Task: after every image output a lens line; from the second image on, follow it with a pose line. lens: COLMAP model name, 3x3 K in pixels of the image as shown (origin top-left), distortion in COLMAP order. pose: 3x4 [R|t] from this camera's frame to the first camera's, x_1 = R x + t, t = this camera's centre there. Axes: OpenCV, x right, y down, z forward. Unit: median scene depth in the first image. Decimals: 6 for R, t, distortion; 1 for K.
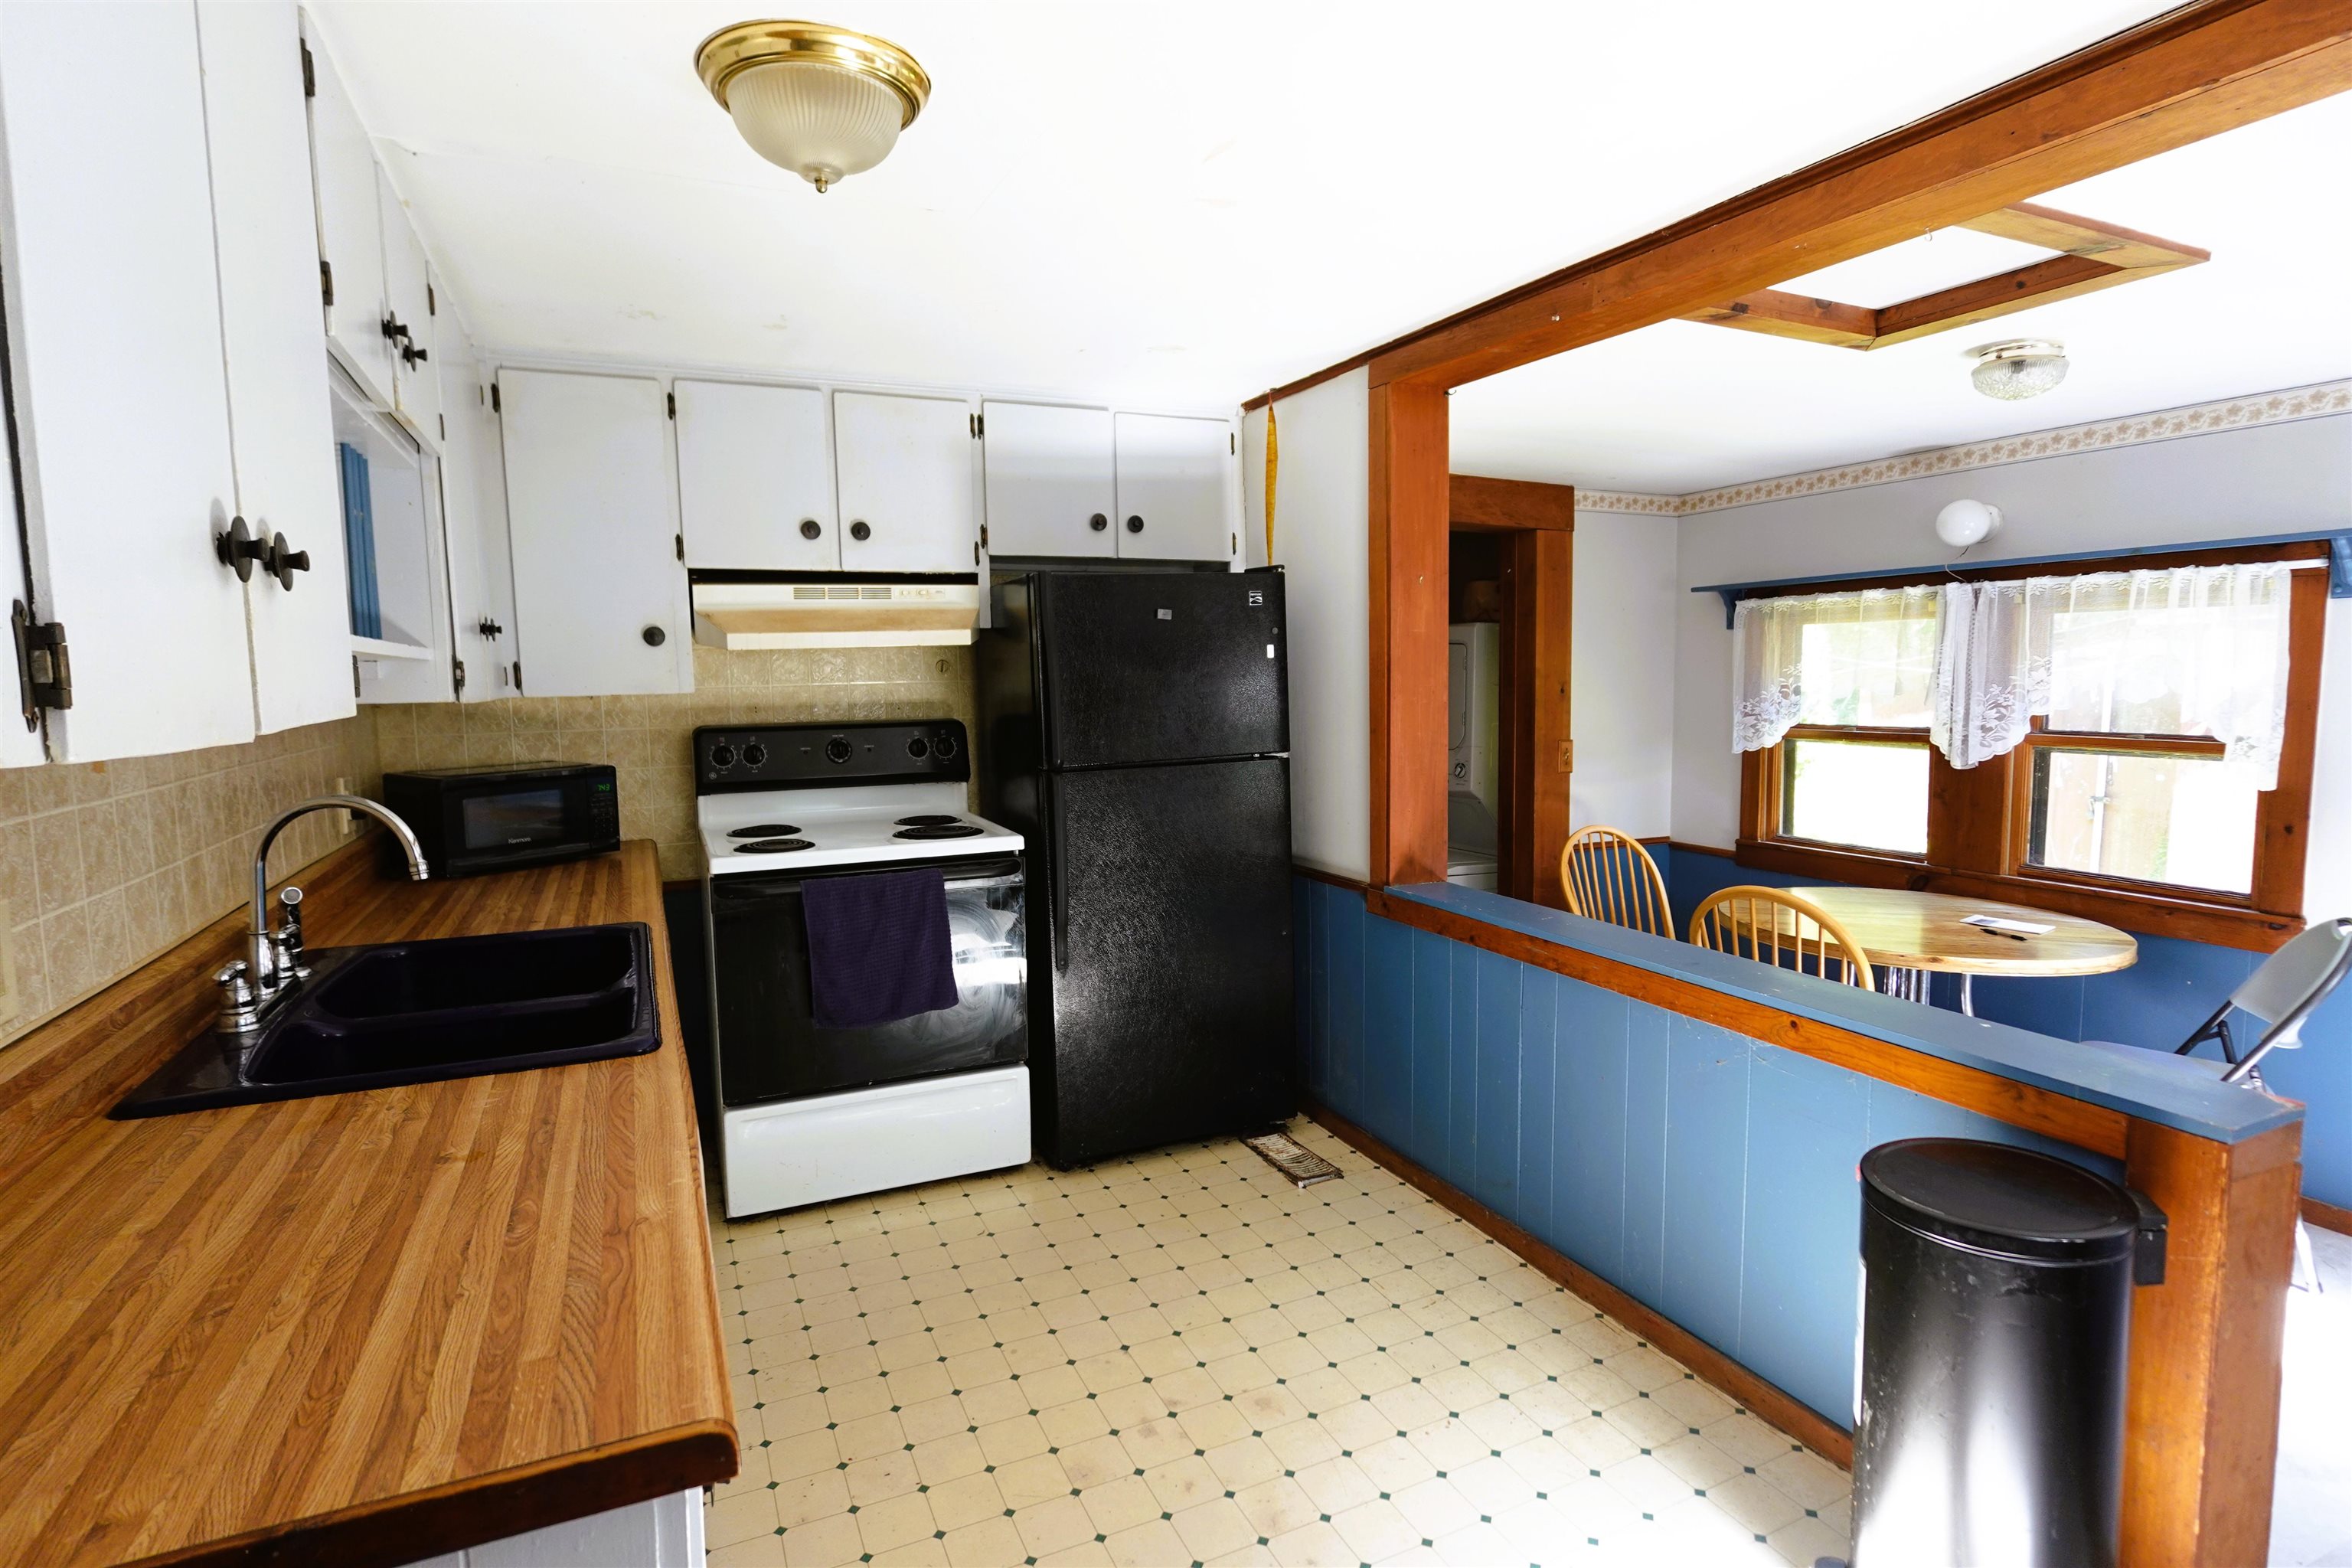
lens RADIAL K [[1183.4, 0, 1180.9], [0, 1183.4, 782.1], [0, 0, 1]] dist [-0.004535, -0.000585]
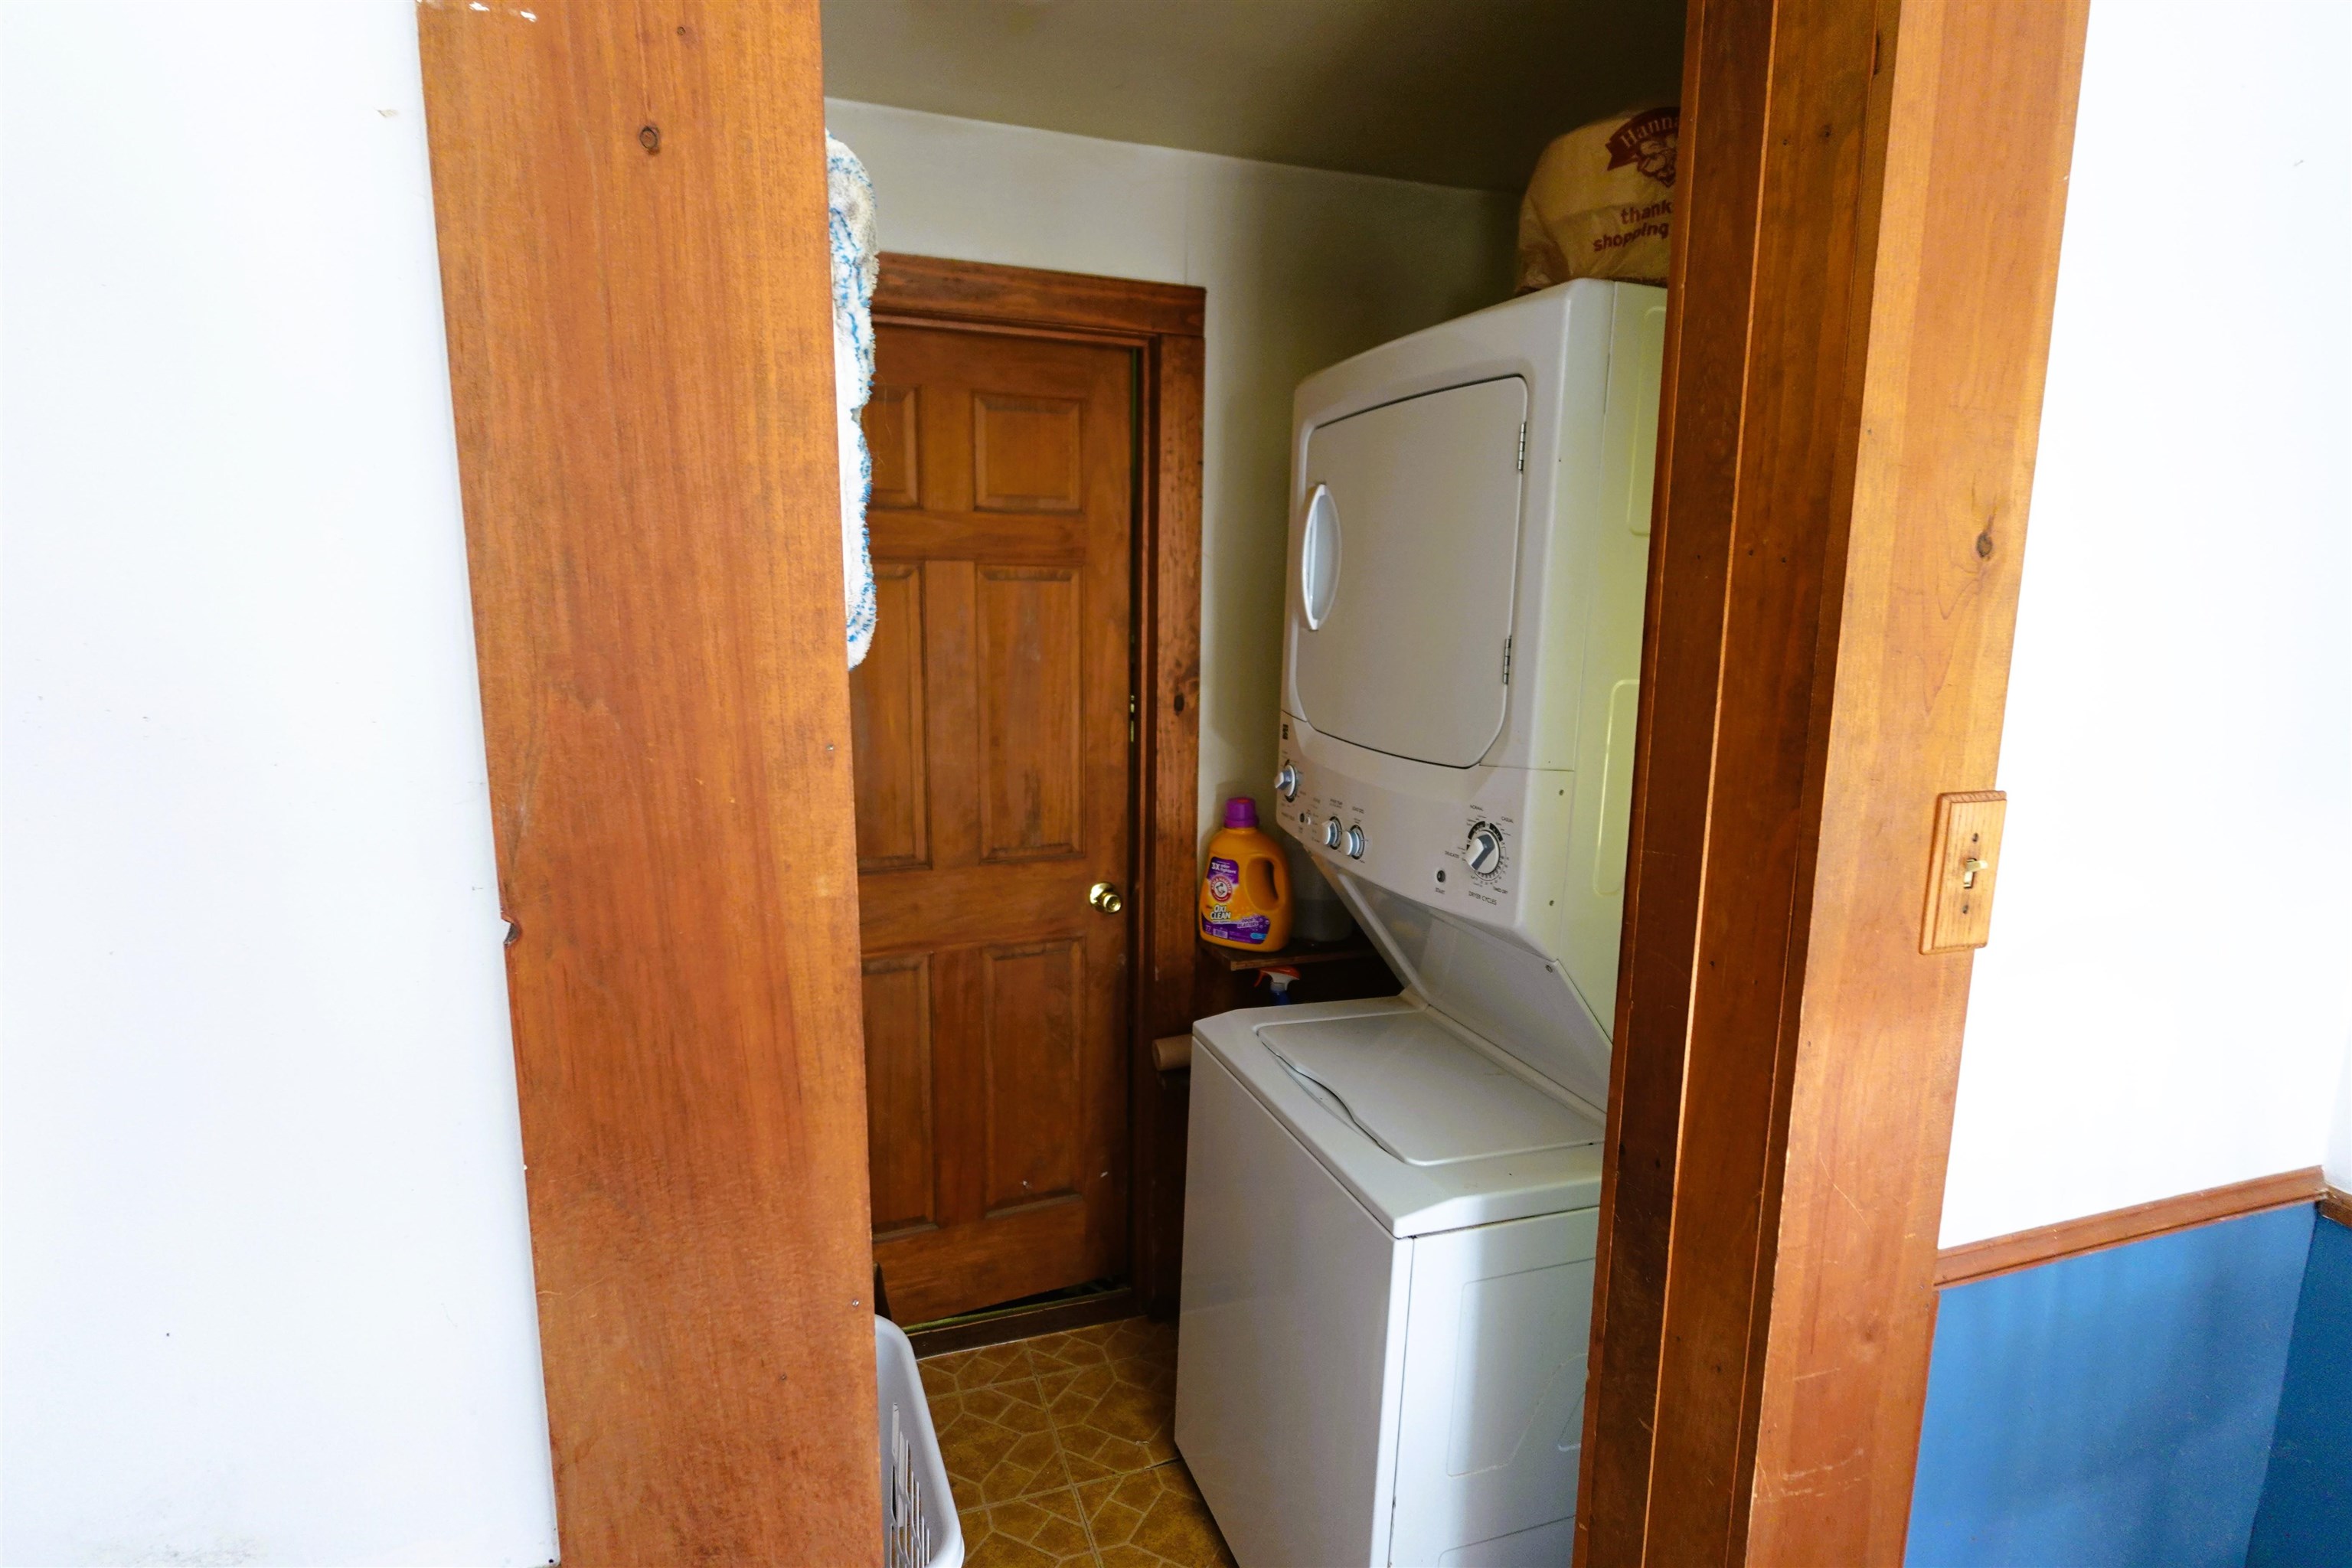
lens RADIAL K [[1180.5, 0, 1180.1], [0, 1180.5, 781.9], [0, 0, 1]] dist [-0.001779, -0.001559]
pose [[0.993757, 0.039706, -0.104264, 0.311706], [-0.031252, 0.996183, 0.081502, -0.072767], [0.107102, -0.077735, 0.991205, 1.160167]]
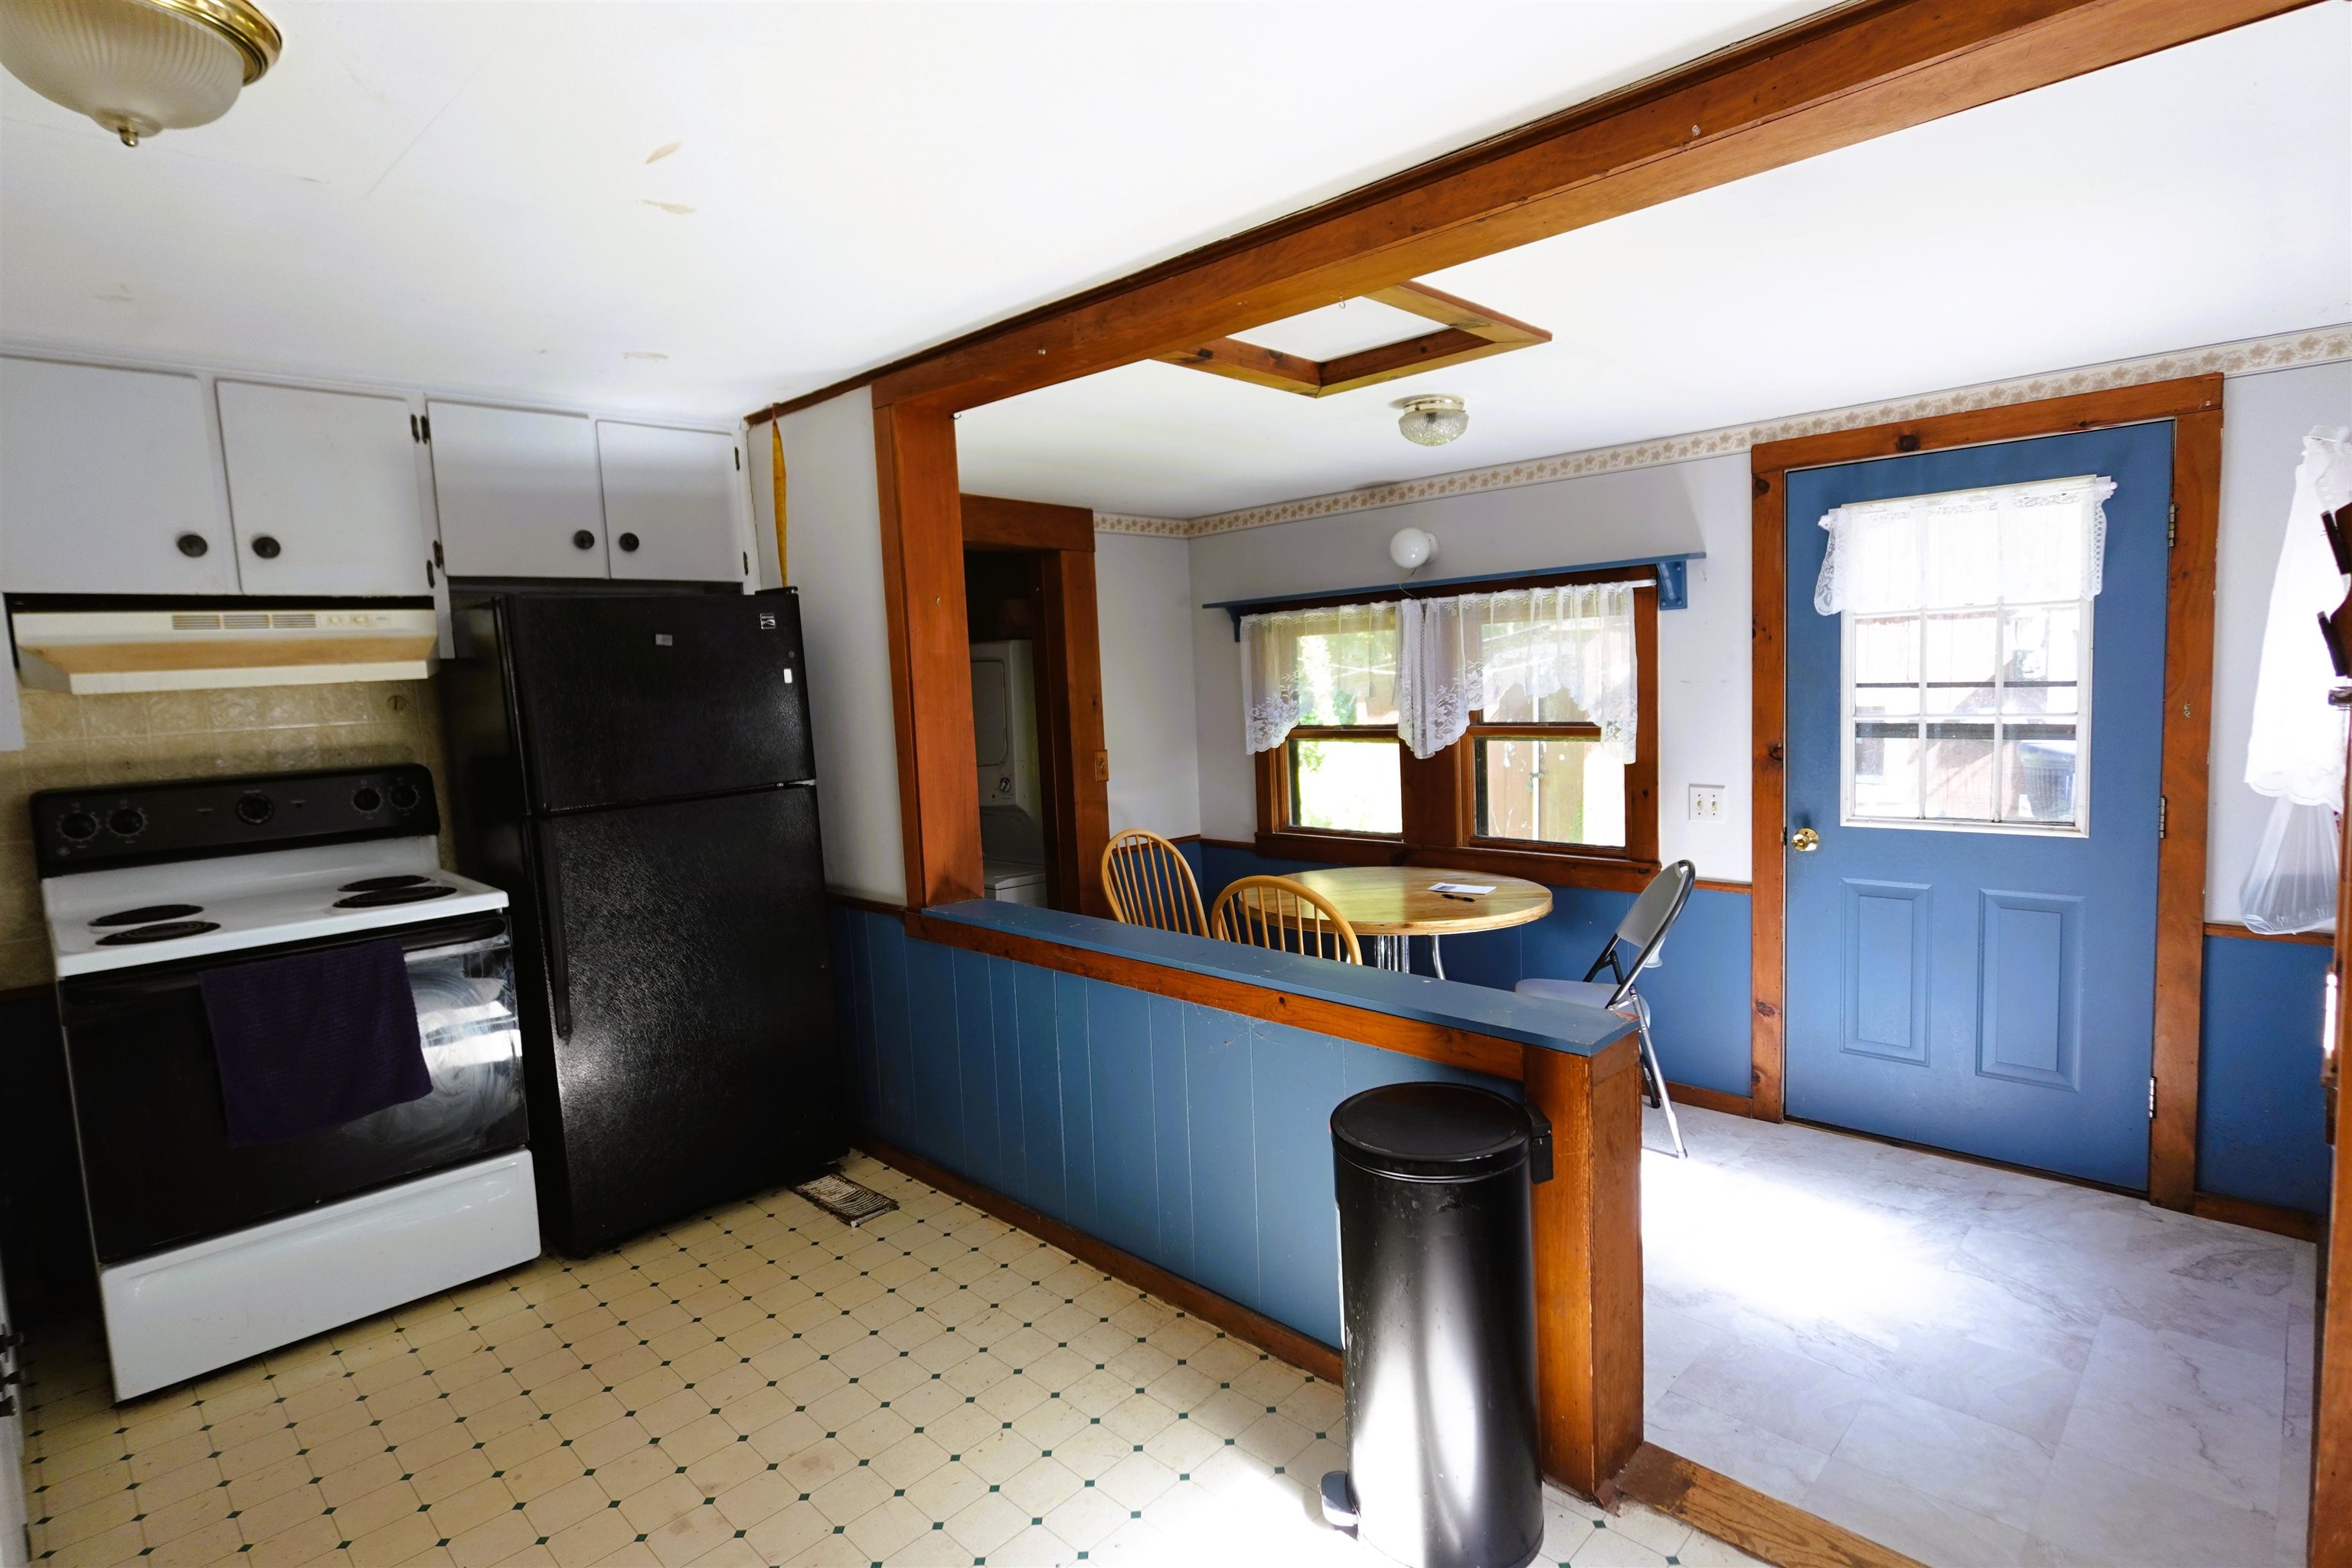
lens RADIAL K [[1180.5, 0, 1180.1], [0, 1180.5, 781.9], [0, 0, 1]] dist [-0.001779, -0.001559]
pose [[0.934419, -0.060050, 0.351078, 0.031987], [0.064294, 0.997931, -0.000432, -0.003651], [-0.350326, 0.022976, 0.936346, -0.008198]]
